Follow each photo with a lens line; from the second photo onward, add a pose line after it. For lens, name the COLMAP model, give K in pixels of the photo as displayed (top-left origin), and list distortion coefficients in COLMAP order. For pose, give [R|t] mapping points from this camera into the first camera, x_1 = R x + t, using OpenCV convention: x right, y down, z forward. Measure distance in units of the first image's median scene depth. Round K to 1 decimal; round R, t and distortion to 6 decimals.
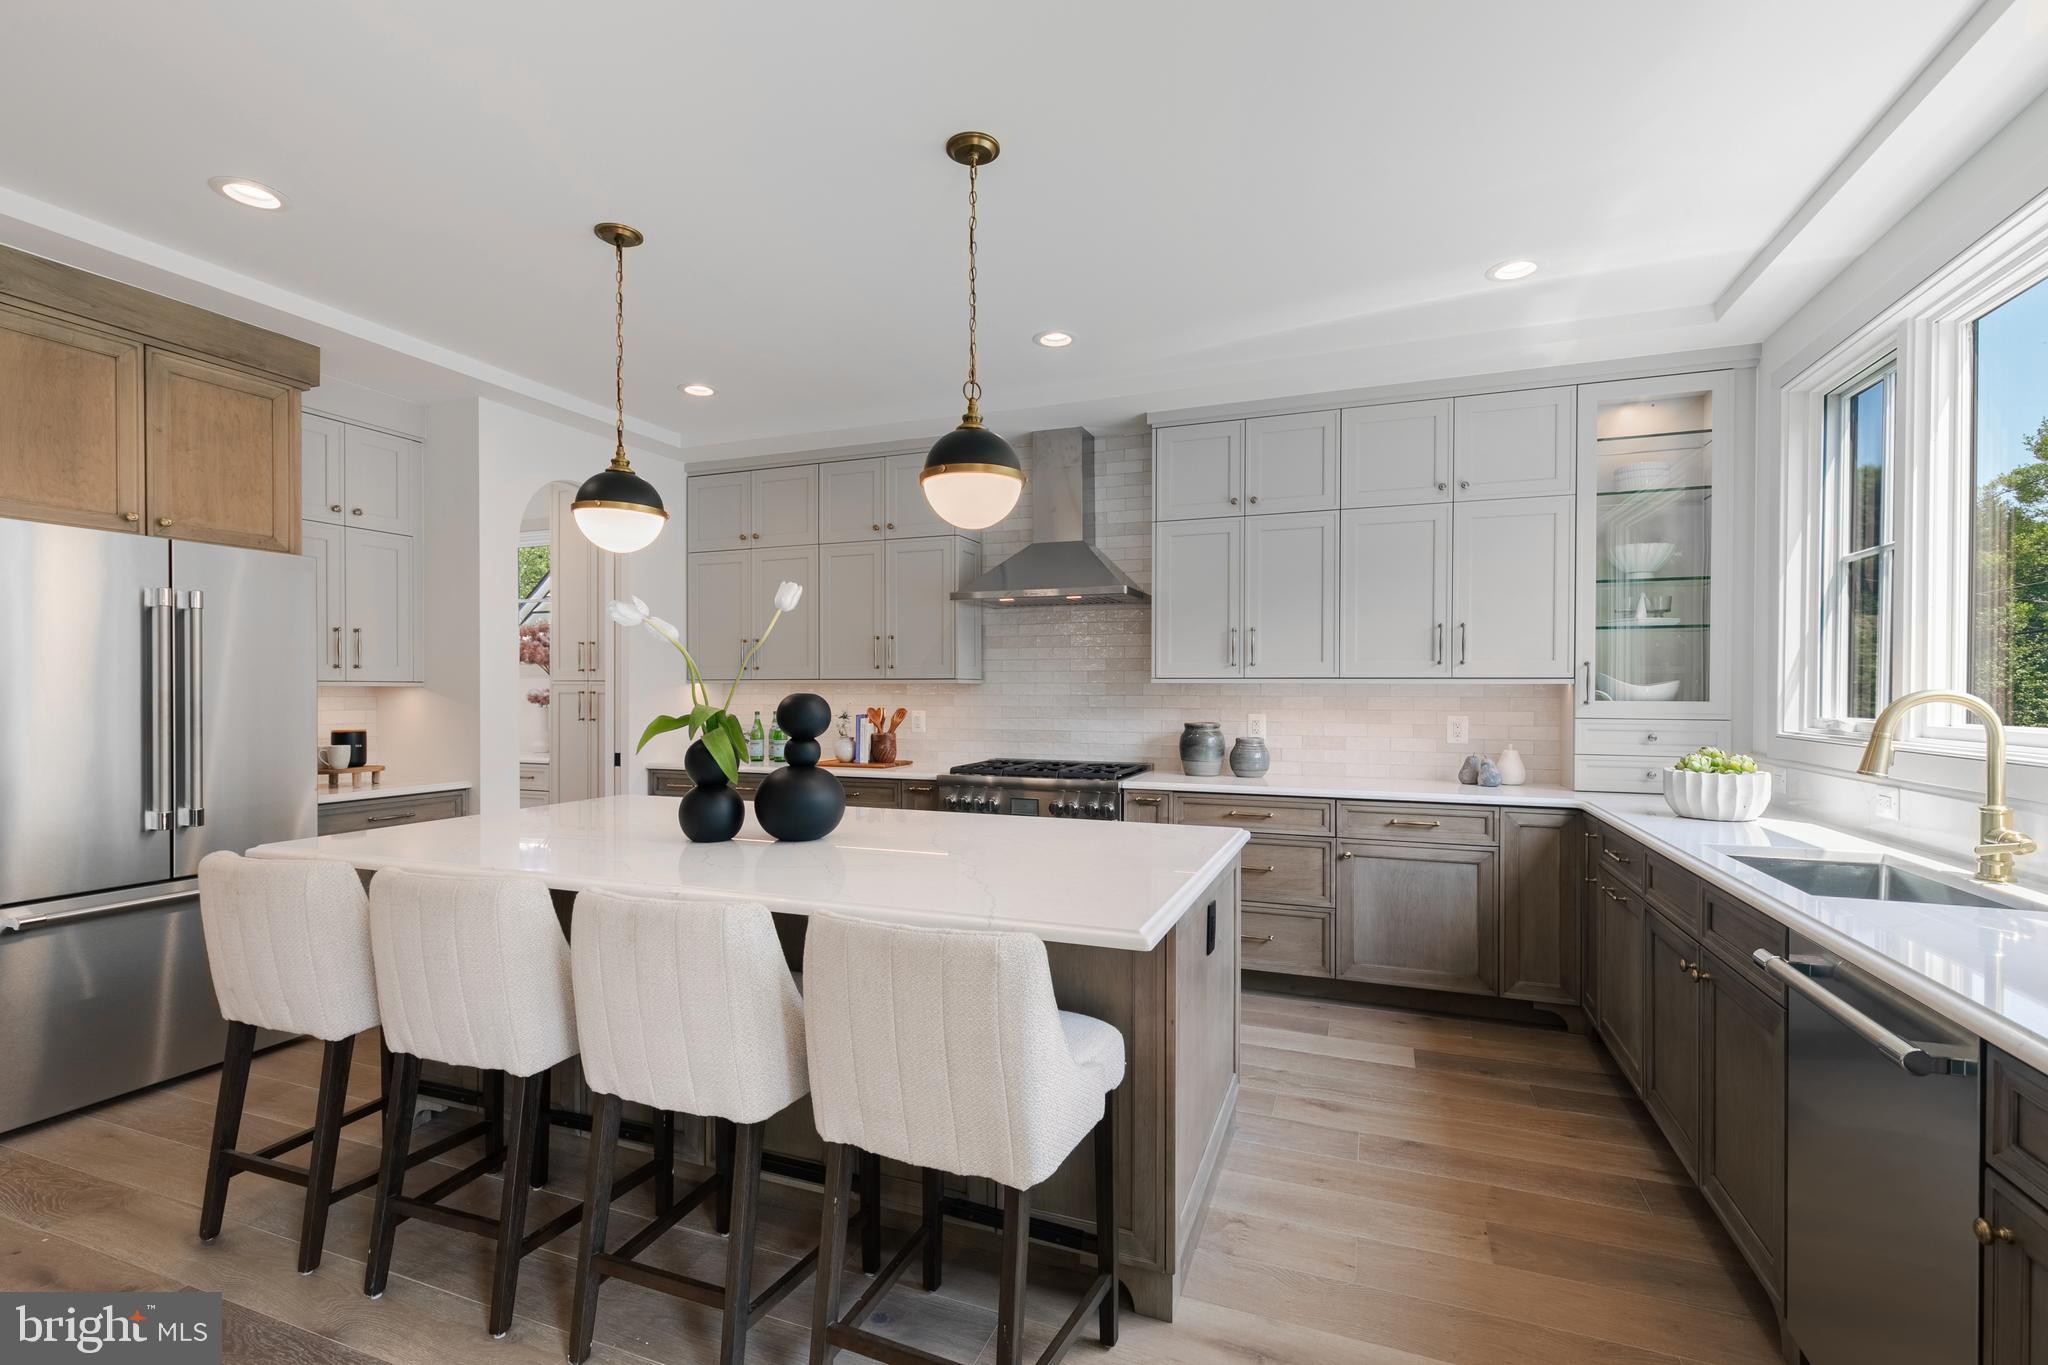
lens RADIAL K [[916.2, 0, 1019.1], [0, 916.2, 695.2], [0, 0, 1]] dist [0.007749, -0.002134]
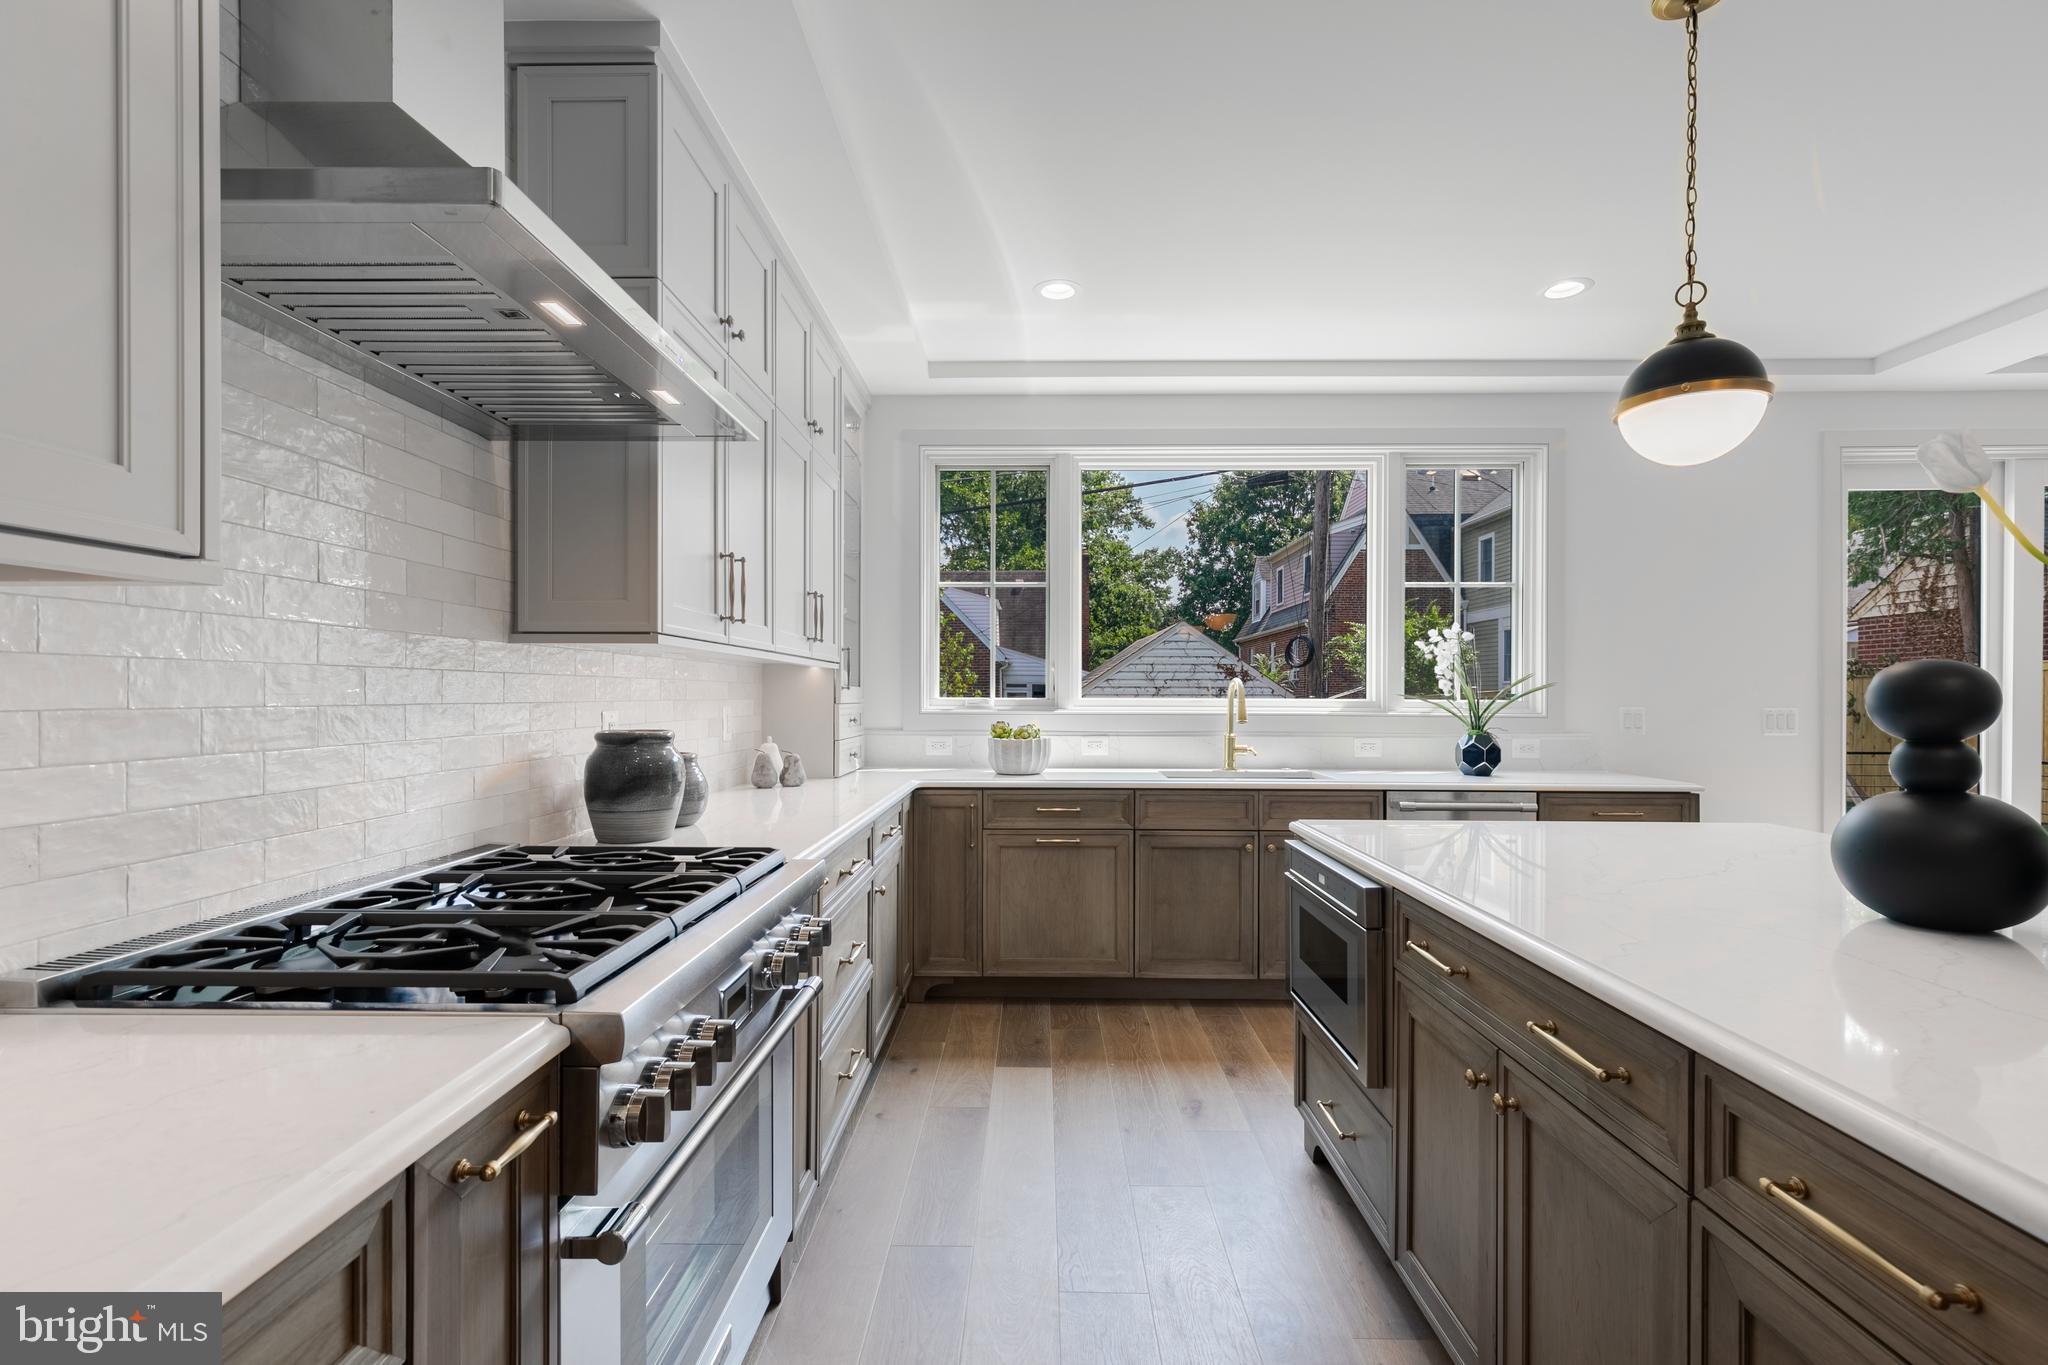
lens RADIAL K [[916.2, 0, 1019.2], [0, 916.2, 695.0], [0, 0, 1]] dist [0.007749, -0.002134]
pose [[-0.342153, -0.005147, 0.939630, -0.398493], [0.000301, 0.999984, 0.005587, 0.010899], [-0.939644, 0.002194, -0.342146, 1.198239]]
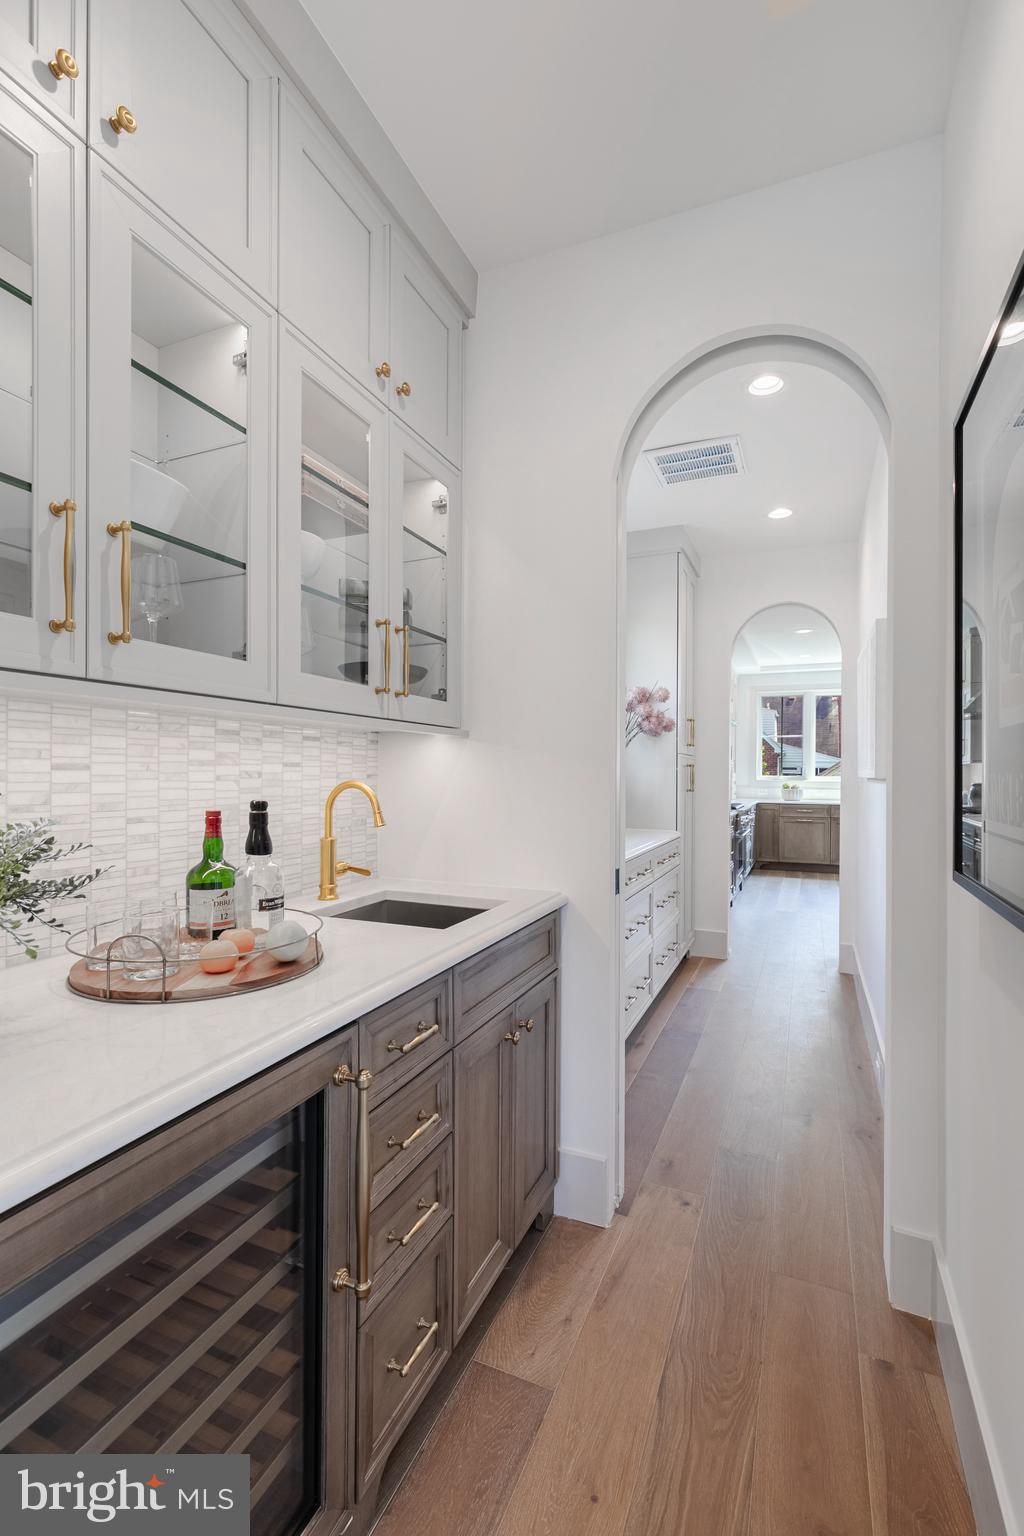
lens RADIAL K [[687.1, 0, 511.4], [0, 687.1, 770.5], [0, 0, 1]] dist [0.007749, -0.002134]
pose [[0.038008, -0.001923, 0.999276, -1.932026], [-0.004136, 0.999989, 0.002082, 0.000494], [-0.999269, -0.004212, 0.038000, 1.755356]]
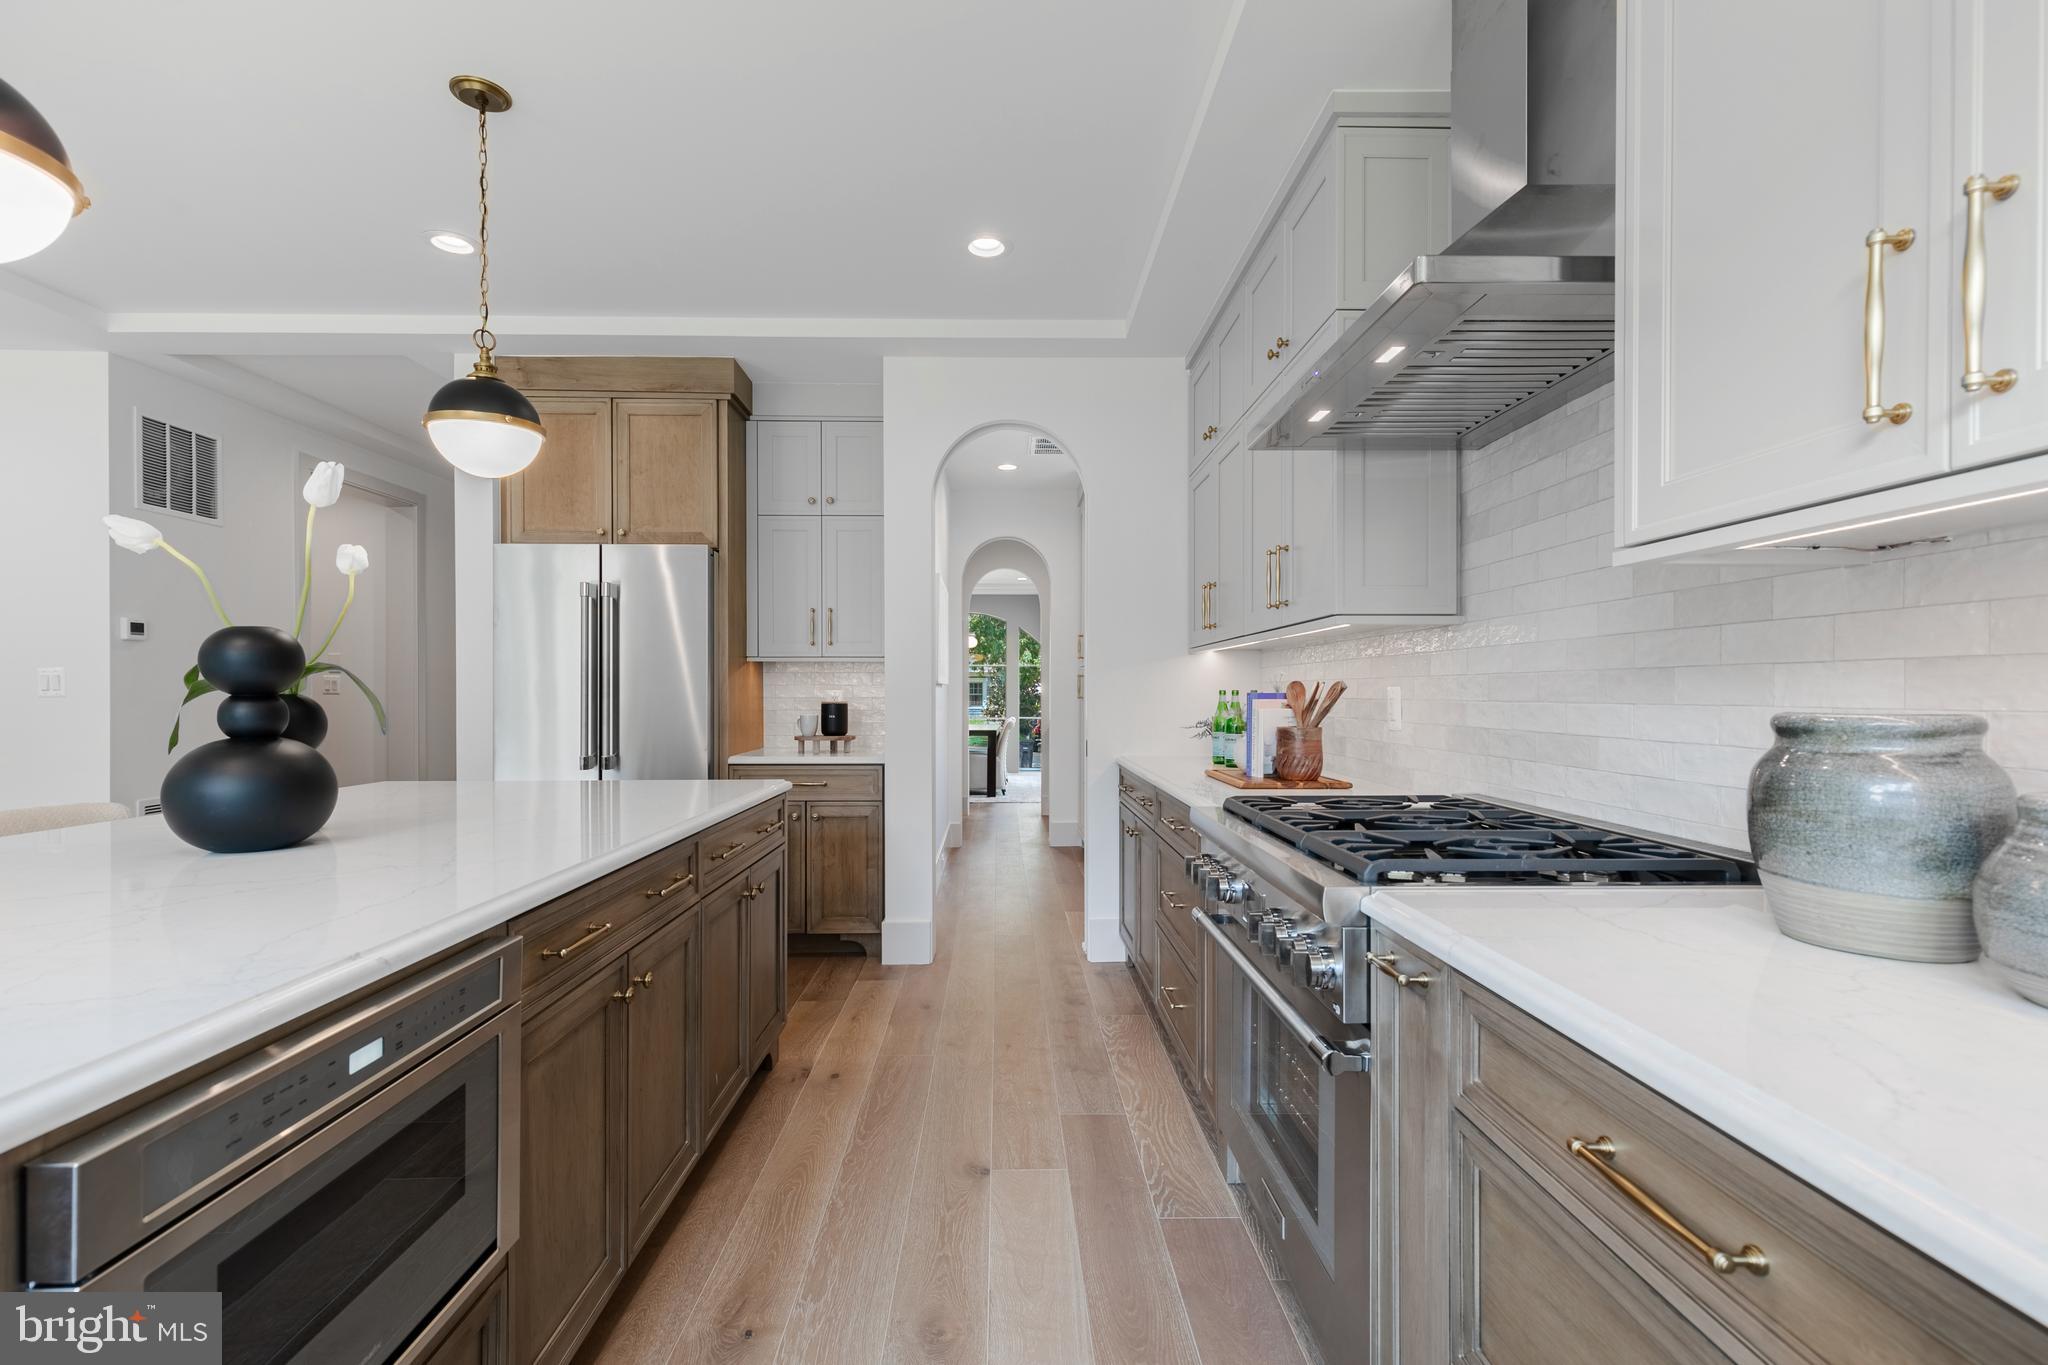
lens RADIAL K [[916.2, 0, 1019.3], [0, 916.2, 693.5], [0, 0, 1]] dist [0.007749, -0.002134]
pose [[0.381485, 0.000251, -0.924375, 0.406381], [-0.004913, 0.999986, -0.001756, 0.032629], [0.924362, 0.005212, 0.381481, 0.883688]]
